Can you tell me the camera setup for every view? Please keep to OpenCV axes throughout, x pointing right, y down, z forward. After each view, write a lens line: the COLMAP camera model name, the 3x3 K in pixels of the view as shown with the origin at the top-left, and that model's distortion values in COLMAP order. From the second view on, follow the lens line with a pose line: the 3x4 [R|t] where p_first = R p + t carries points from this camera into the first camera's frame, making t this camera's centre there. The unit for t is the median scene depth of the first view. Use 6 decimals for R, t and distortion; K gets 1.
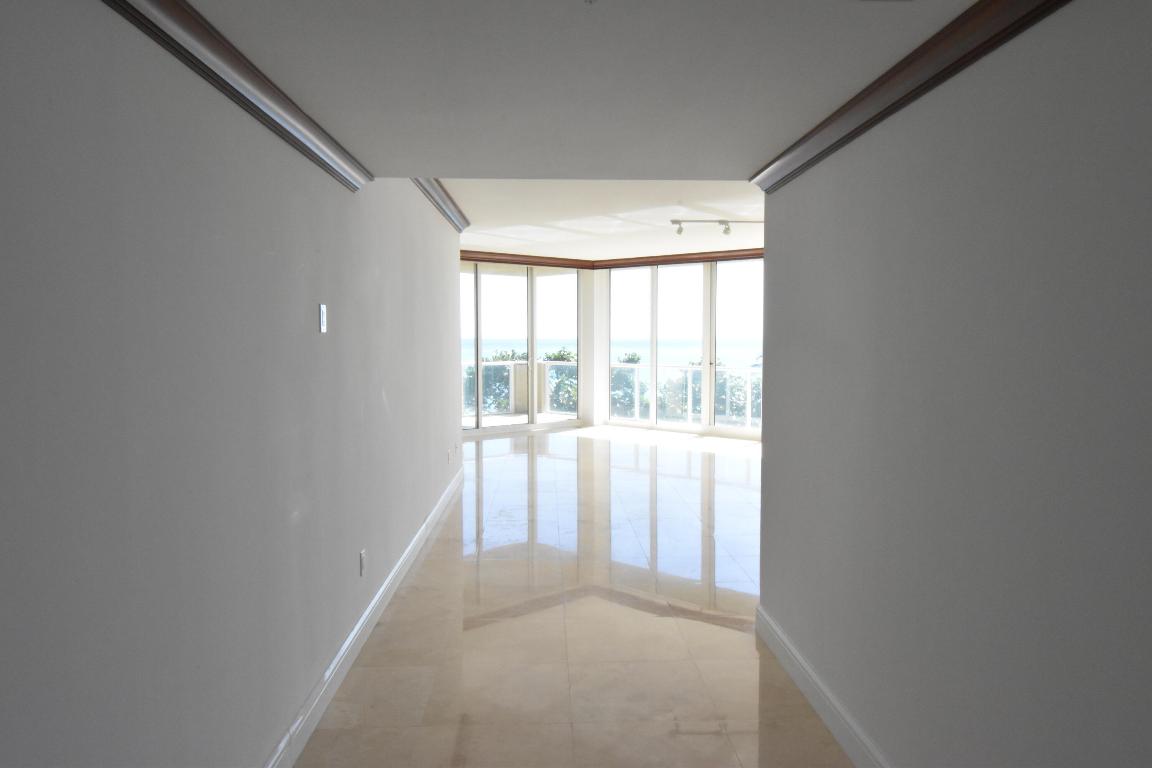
lens RADIAL K [[795.2, 0, 579.3], [0, 795.2, 380.9], [0, 0, 1]] dist [-0.004050, -0.001385]
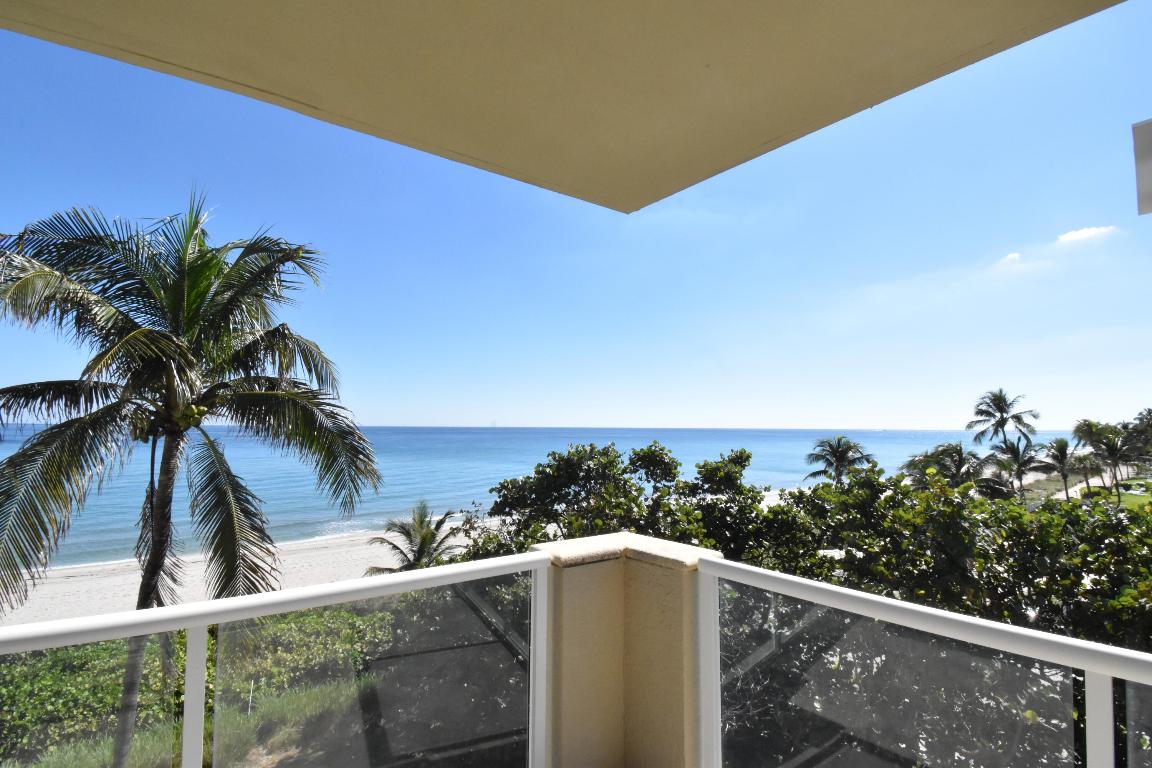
lens RADIAL K [[507.2, 0, 579.8], [0, 507.2, 382.8], [0, 0, 1]] dist [0.017550, -0.023840]
pose [[0.992549, -0.003885, -0.121786, -0.068657], [-0.013274, 0.990095, -0.139770, -0.060928], [0.121123, 0.140346, 0.982666, 1.029872]]
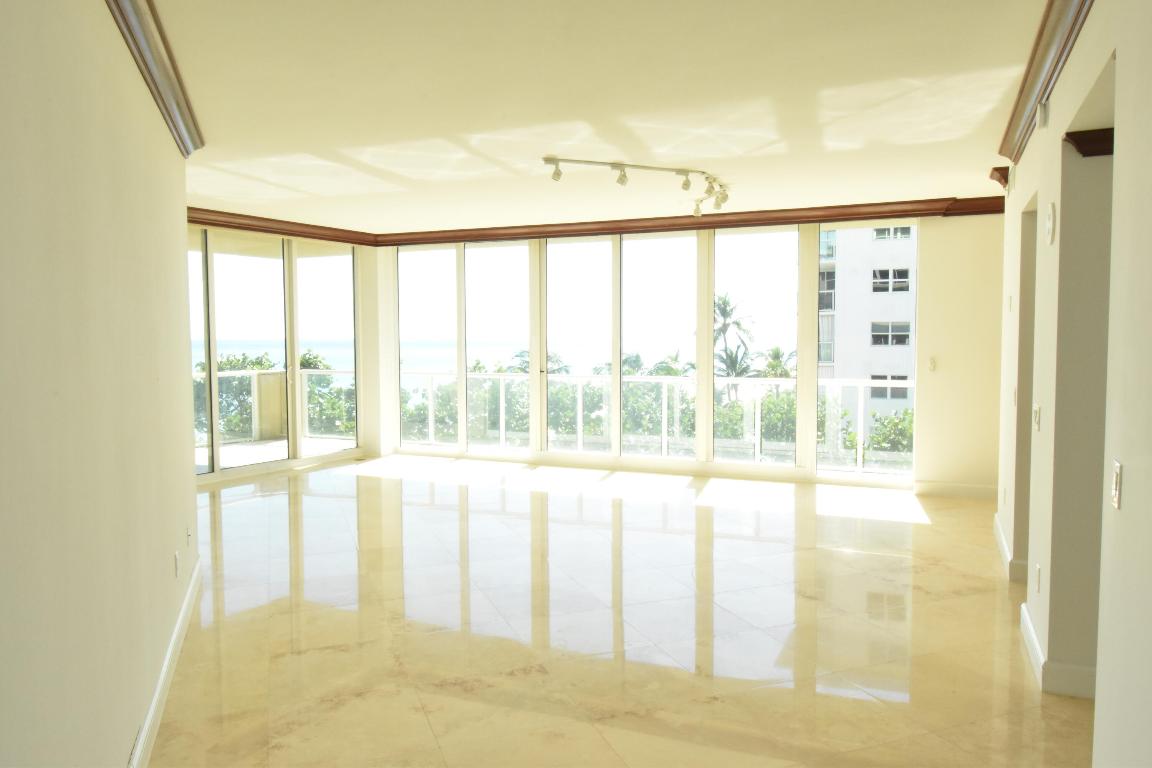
lens RADIAL K [[795.2, 0, 579.3], [0, 795.2, 380.9], [0, 0, 1]] dist [-0.004050, -0.001385]
pose [[0.946038, -0.021119, 0.323368, -0.046203], [0.021223, 0.999770, 0.003205, -0.012857], [-0.323361, 0.003831, 0.946268, 0.239146]]
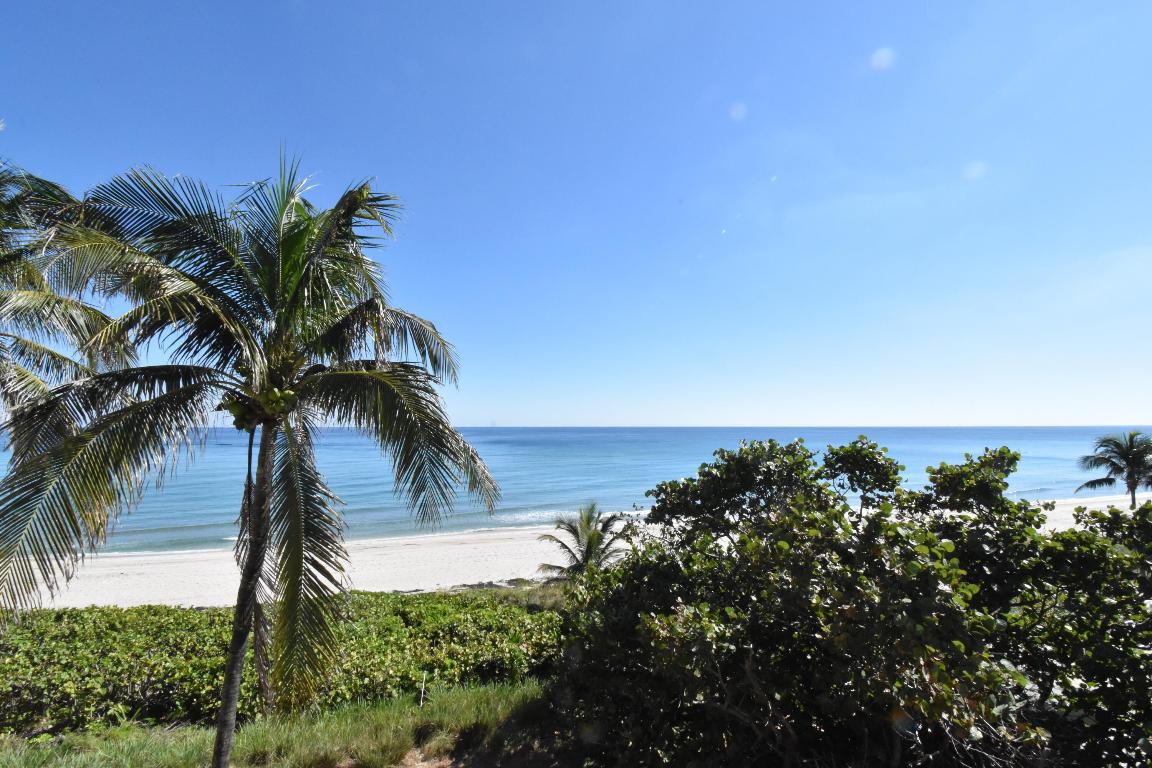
lens RADIAL K [[507.2, 0, 579.8], [0, 507.2, 382.8], [0, 0, 1]] dist [0.017550, -0.023840]
pose [[0.894664, -0.037904, -0.445130, -0.080152], [-0.023891, 0.990909, -0.132396, -0.056923], [0.446101, 0.129085, 0.885625, 1.211054]]
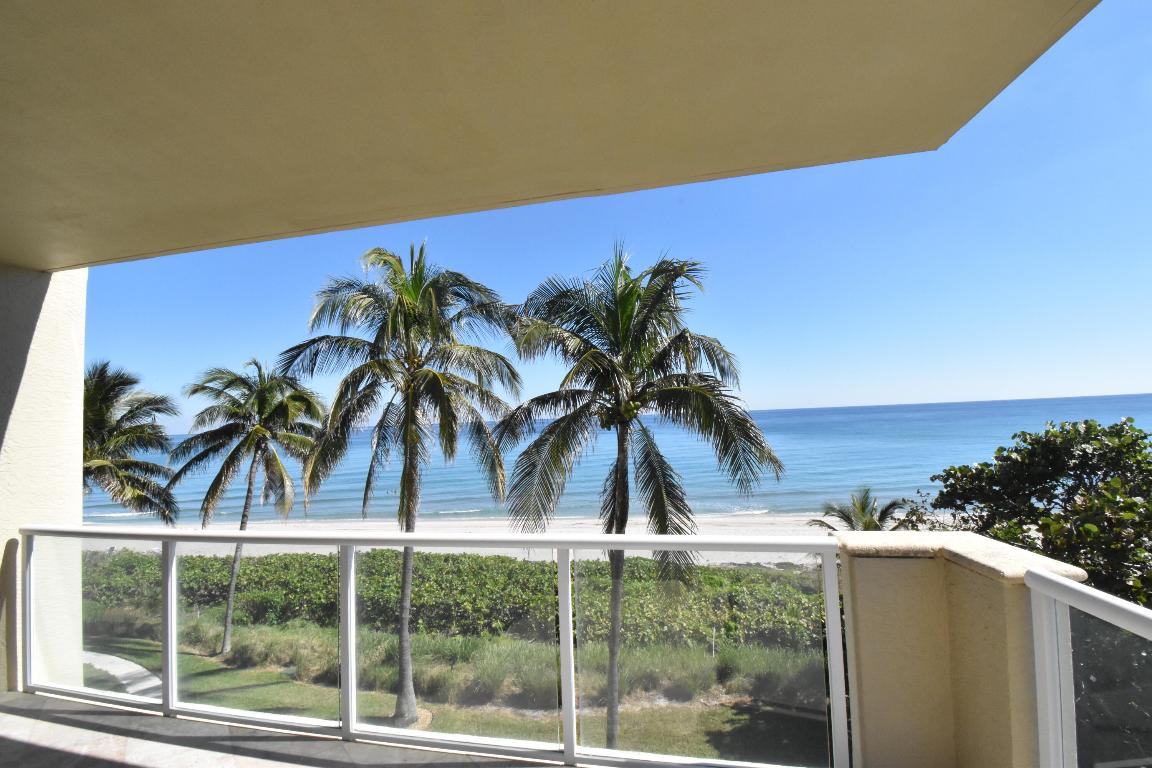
lens RADIAL K [[507.2, 0, 579.8], [0, 507.2, 382.8], [0, 0, 1]] dist [0.017550, -0.023840]
pose [[0.592232, -0.077368, -0.802045, -0.011819], [-0.002293, 0.995214, -0.097695, -0.063344], [0.805764, 0.059697, 0.589220, 1.032036]]
